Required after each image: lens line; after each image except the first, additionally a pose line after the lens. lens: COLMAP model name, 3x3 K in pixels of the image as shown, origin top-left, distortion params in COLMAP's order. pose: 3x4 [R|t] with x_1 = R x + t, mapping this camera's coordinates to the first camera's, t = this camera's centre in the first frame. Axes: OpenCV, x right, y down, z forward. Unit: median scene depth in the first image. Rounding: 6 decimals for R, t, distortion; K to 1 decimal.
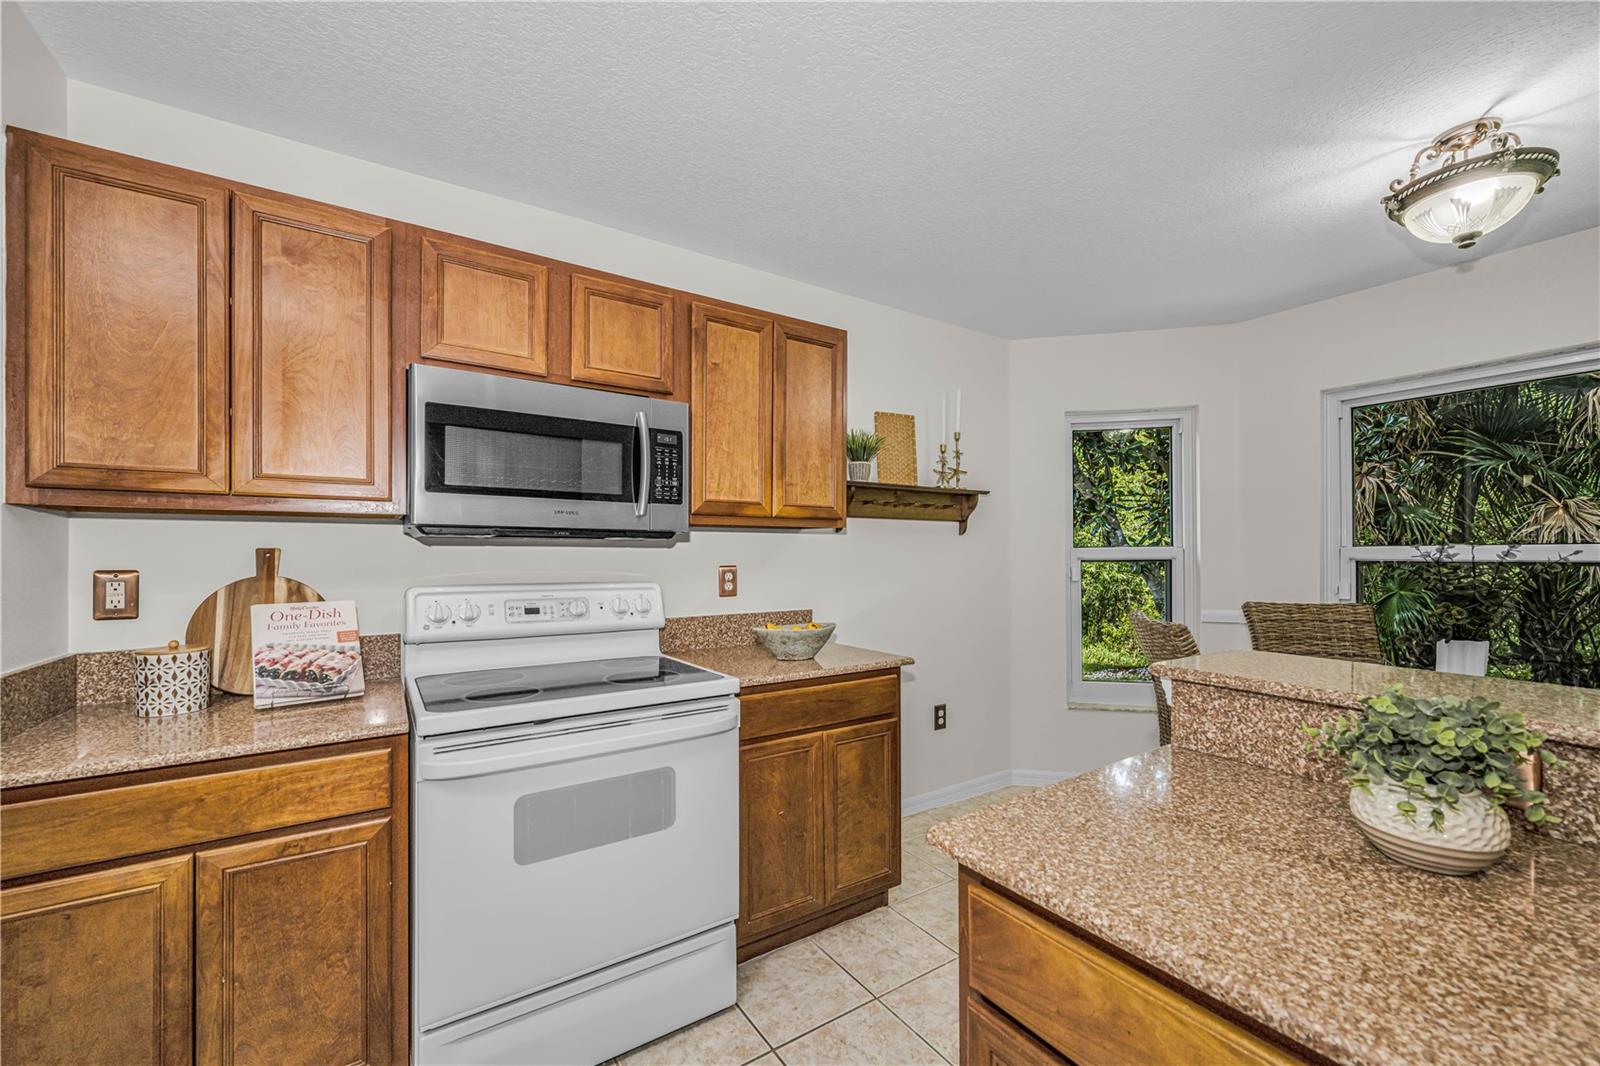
lens RADIAL K [[636.8, 0, 798.3], [0, 636.8, 549.1], [0, 0, 1]] dist [-0.001506, 0.000067]
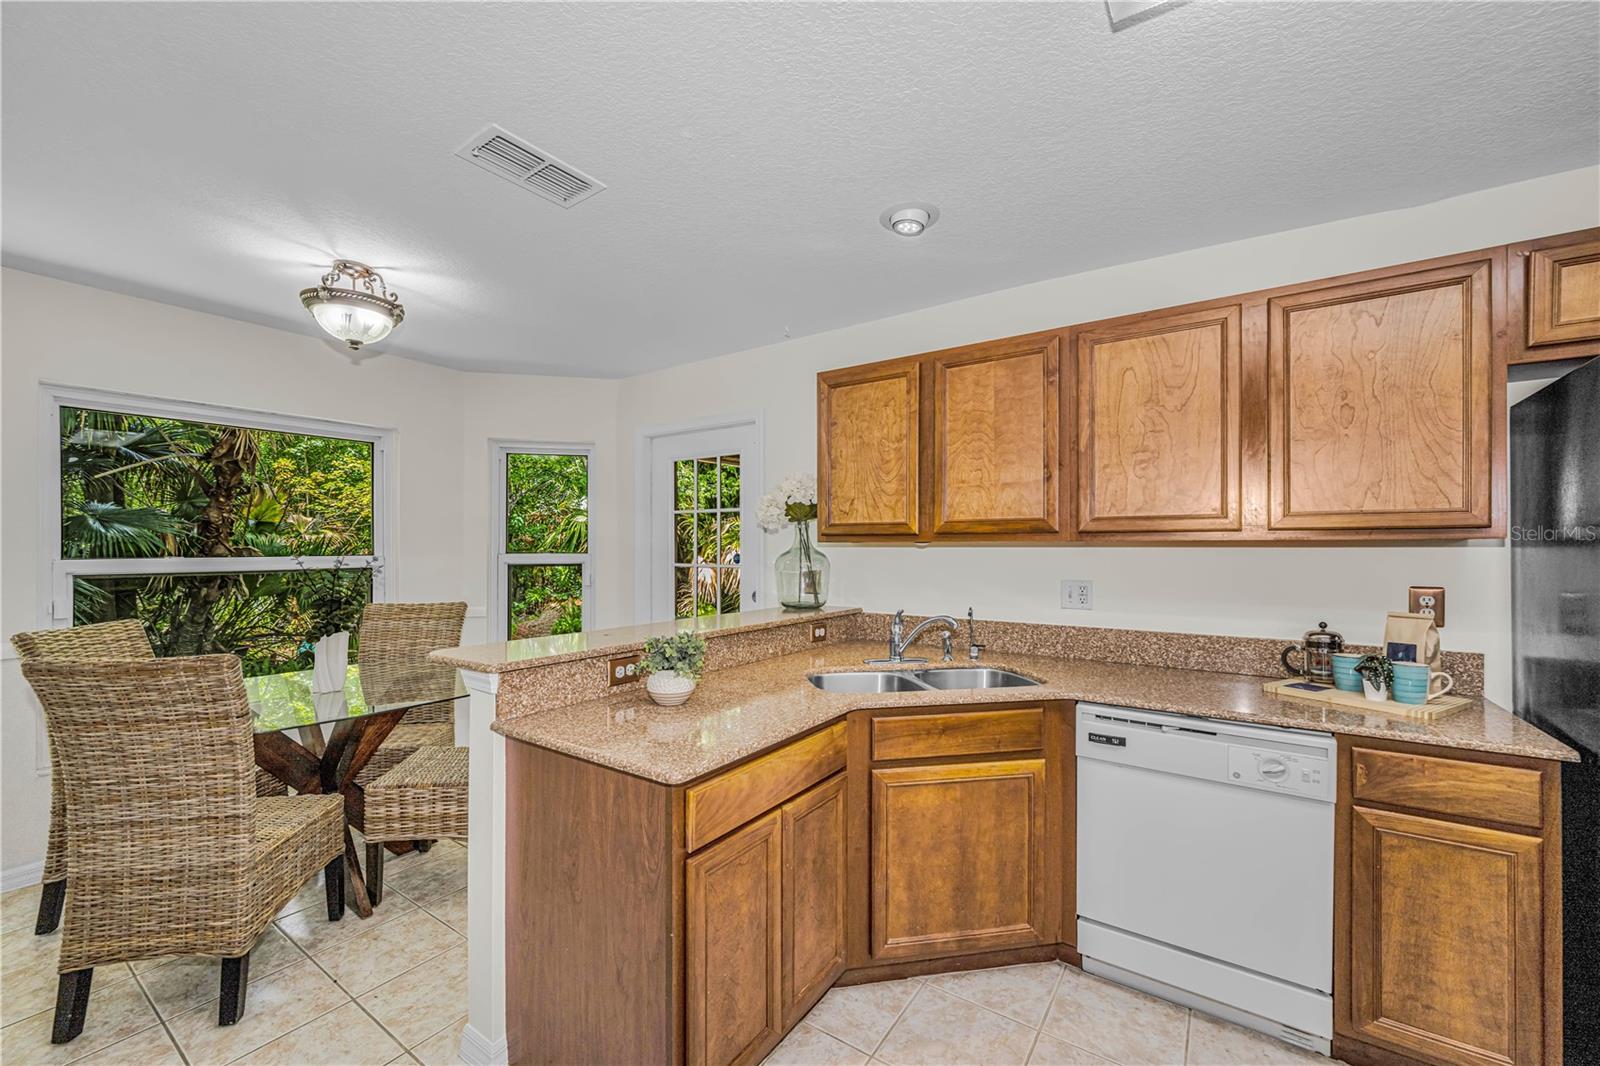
lens RADIAL K [[635.7, 0, 803.9], [0, 635.7, 541.8], [0, 0, 1]] dist [-0.001113, -0.000108]
pose [[-0.382771, 0.009028, 0.923799, -0.617381], [-0.006600, 0.999900, -0.012507, -0.041959], [-0.923820, -0.010884, -0.382673, 0.620368]]
